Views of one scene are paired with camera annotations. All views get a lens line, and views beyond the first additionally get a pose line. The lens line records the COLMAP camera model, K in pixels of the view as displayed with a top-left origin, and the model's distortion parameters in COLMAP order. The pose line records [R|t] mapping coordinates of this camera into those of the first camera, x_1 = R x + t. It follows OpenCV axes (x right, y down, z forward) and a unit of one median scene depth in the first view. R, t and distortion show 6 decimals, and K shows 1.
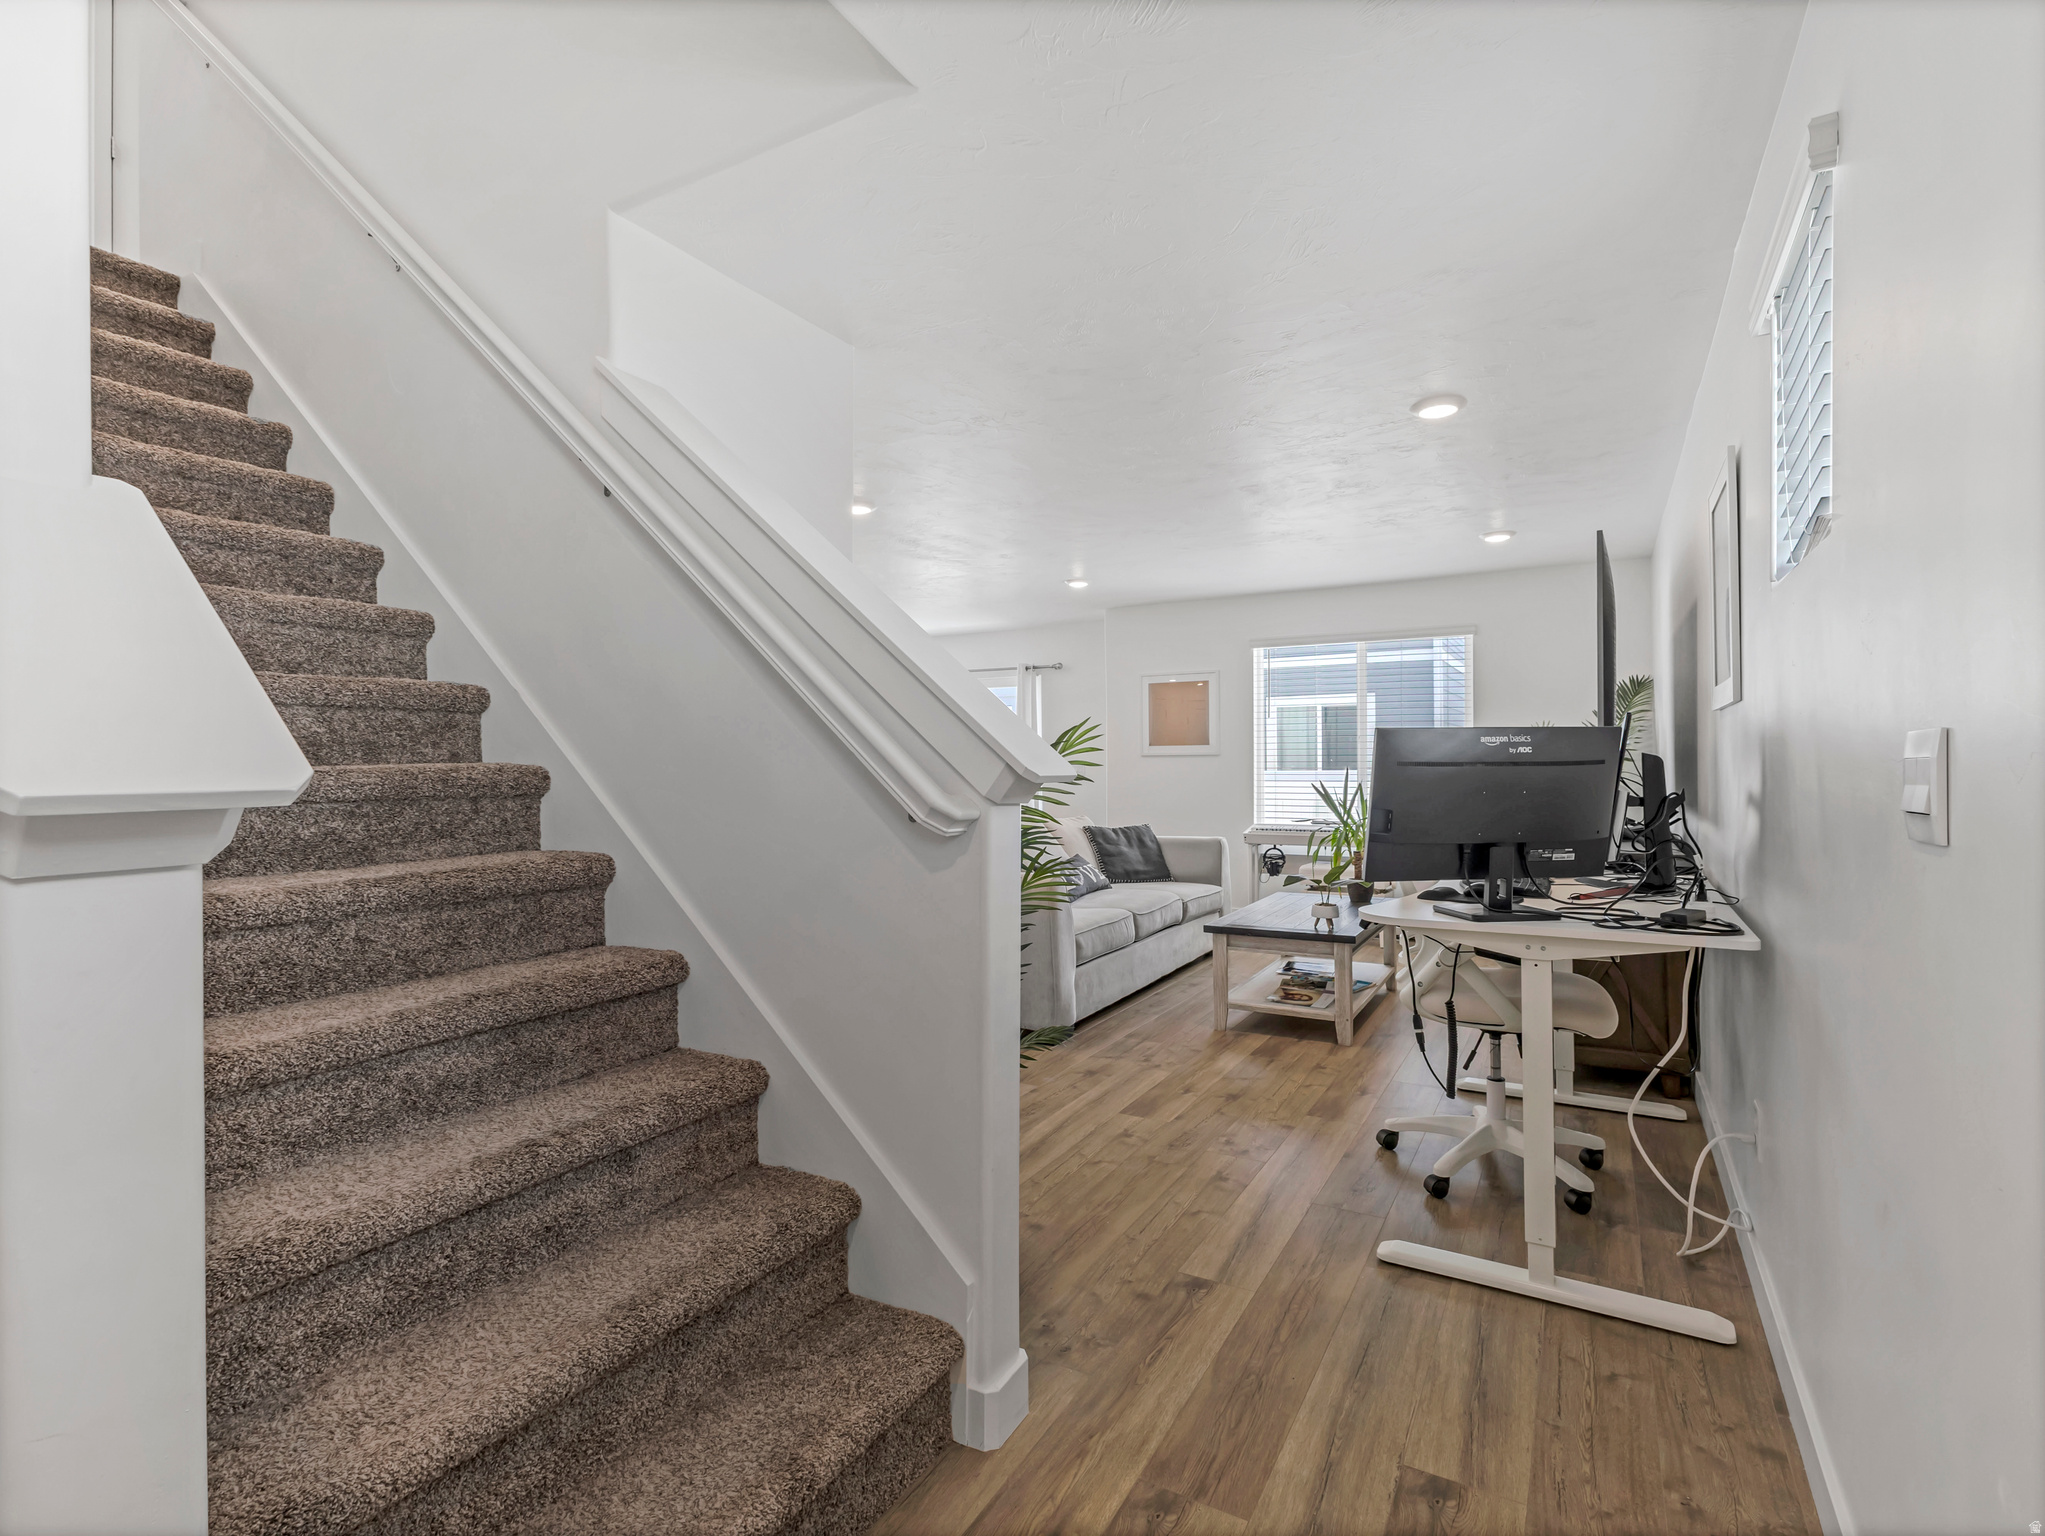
lens RADIAL K [[1006.0, 0, 1018.7], [0, 1006.0, 770.3], [0, 0, 1]] dist [0.004031, 0.001097]
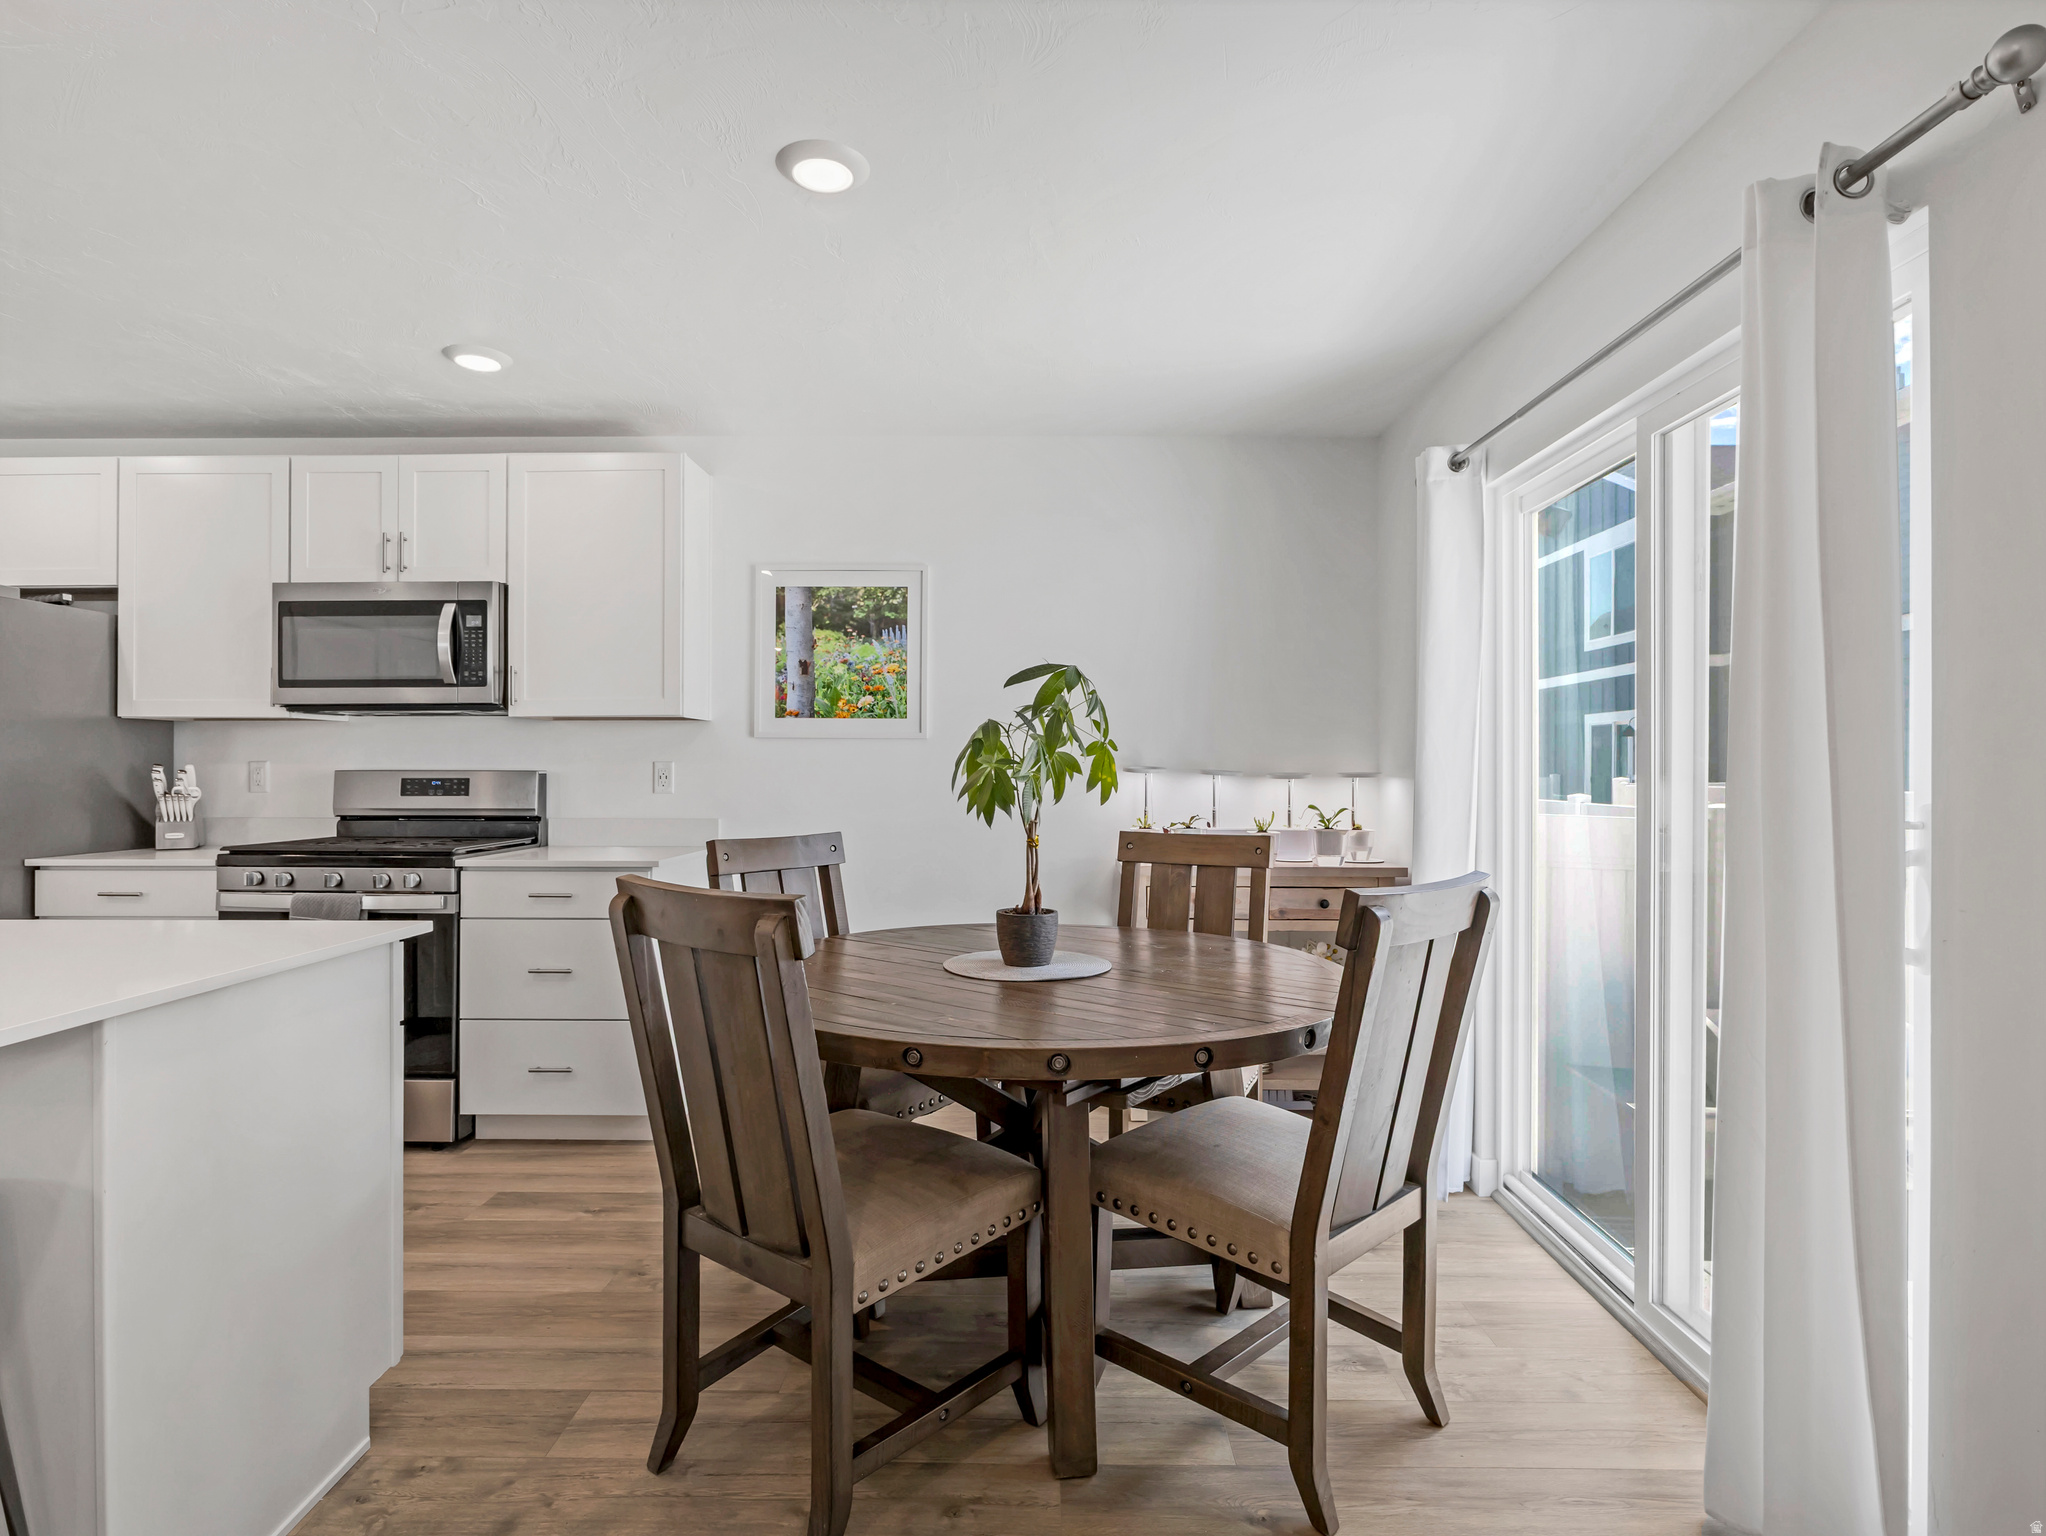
lens RADIAL K [[1046.3, 0, 1033.5], [0, 1046.3, 763.3], [0, 0, 1]] dist [0.002947, 0.002363]
pose [[0.486832, 0.007494, -0.873464, 0.143532], [-0.010461, 0.999942, 0.002749, -0.009829], [0.873433, 0.007799, 0.486882, 1.150708]]
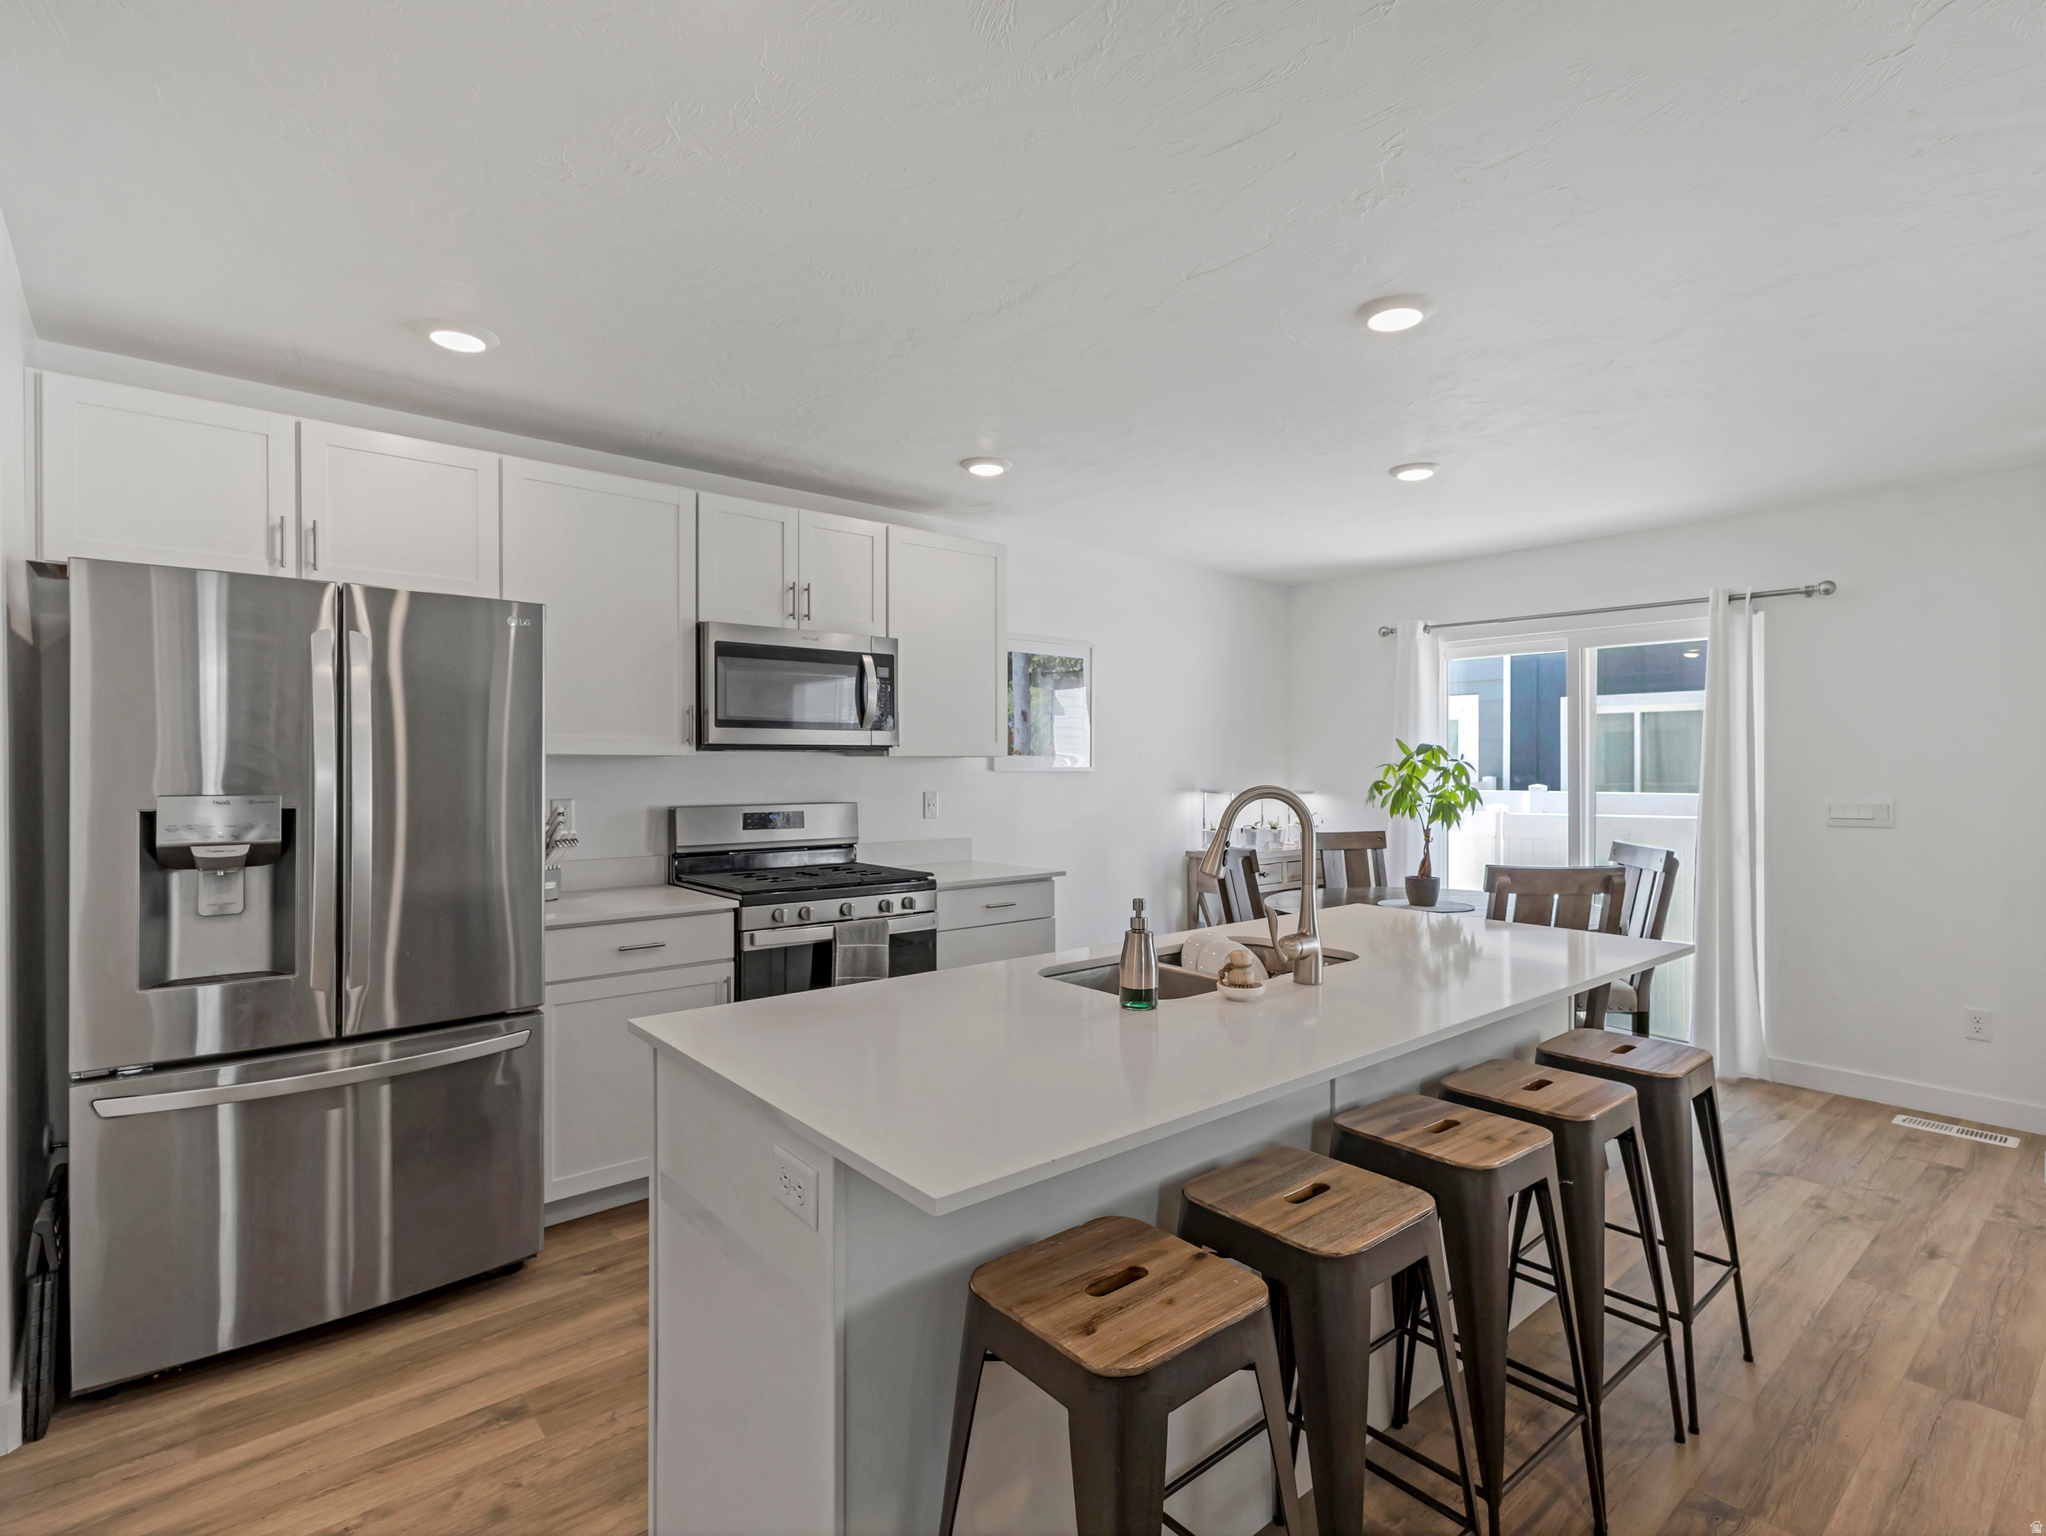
lens RADIAL K [[1006.5, 0, 1014.5], [0, 1006.5, 762.1], [0, 0, 1]] dist [0.004031, 0.001097]
pose [[0.936988, 0.008156, -0.349265, -0.207771], [-0.010424, 0.999935, -0.004613, -0.025275], [0.349205, 0.007963, 0.937013, 0.617041]]
